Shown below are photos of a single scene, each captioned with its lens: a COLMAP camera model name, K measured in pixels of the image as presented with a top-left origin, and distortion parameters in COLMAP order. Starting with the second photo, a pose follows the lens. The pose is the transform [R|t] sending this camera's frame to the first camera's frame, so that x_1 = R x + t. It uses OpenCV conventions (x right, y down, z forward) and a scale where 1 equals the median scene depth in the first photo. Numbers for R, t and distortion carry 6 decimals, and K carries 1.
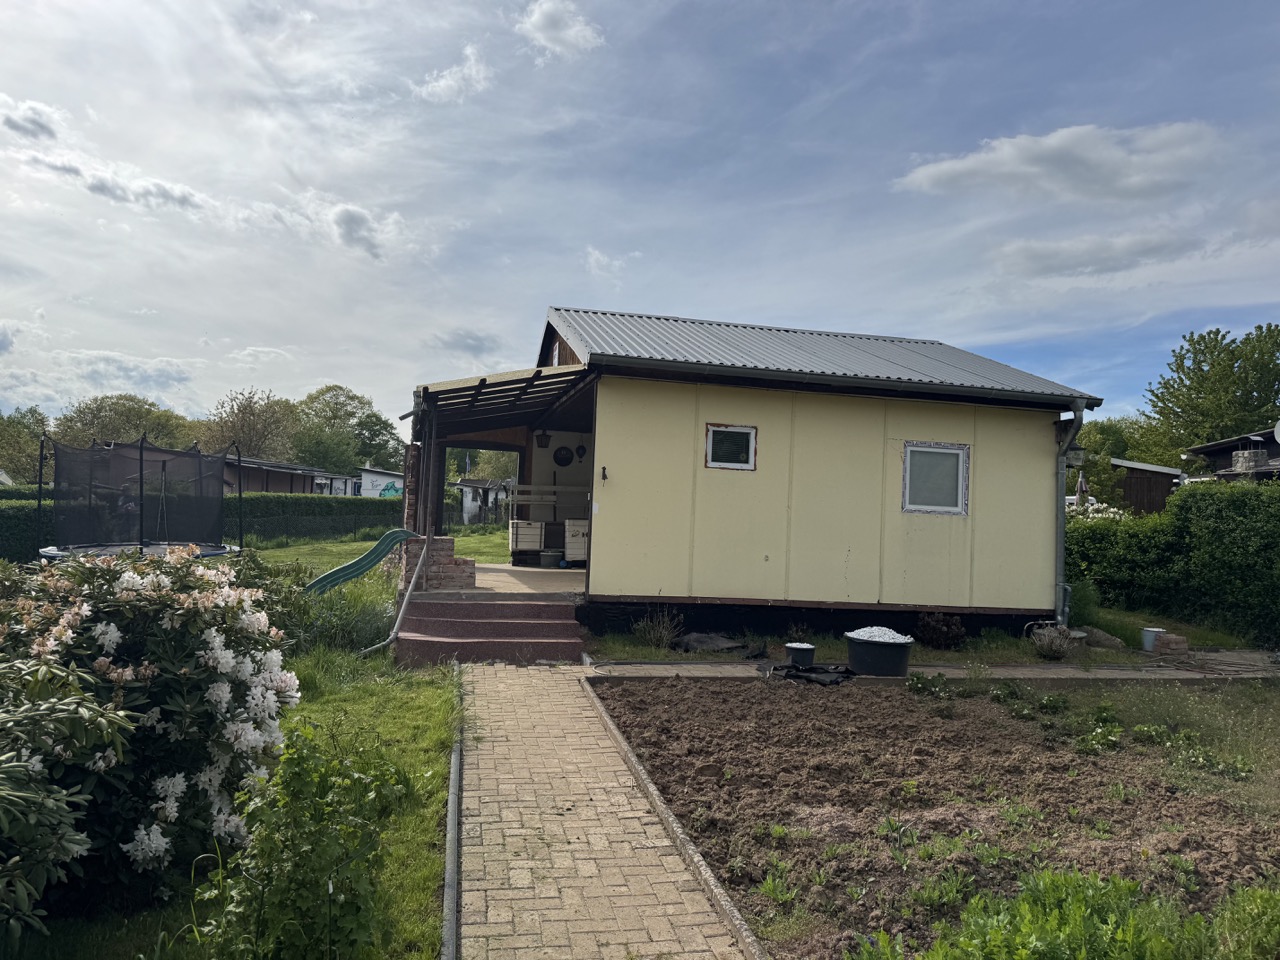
lens RADIAL K [[879.1, 0, 639.7], [0, 879.1, 486.8], [0, 0, 1]] dist [0.076486, -0.096043]
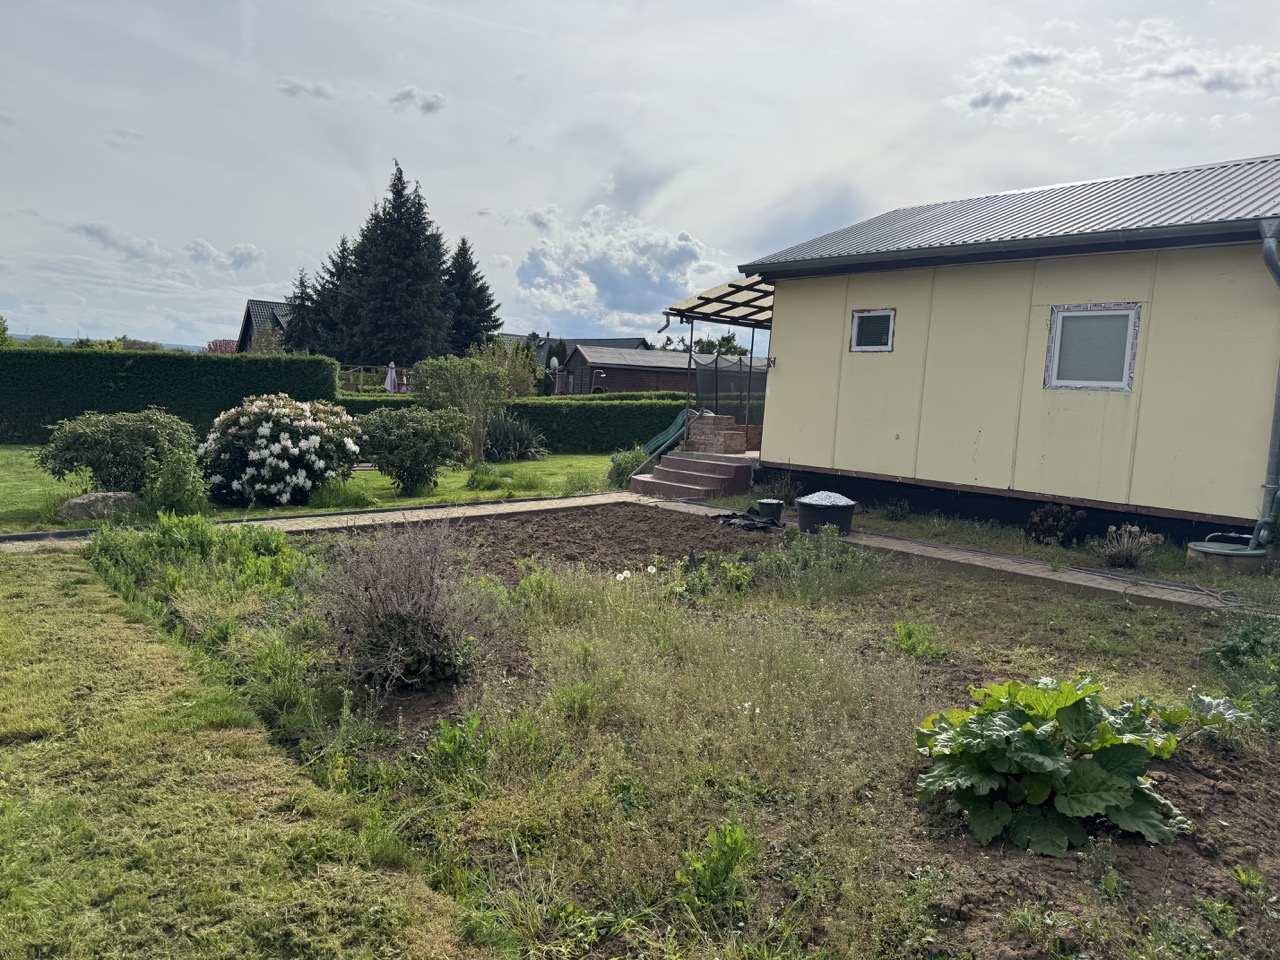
lens RADIAL K [[903.0, 0, 644.0], [0, 903.0, 478.4], [0, 0, 1]] dist [0.069077, -0.062413]
pose [[0.493637, 0.061064, -0.867522, 0.913705], [0.008600, 0.997140, 0.075082, 0.046871], [0.869626, -0.044524, 0.491700, 0.213708]]
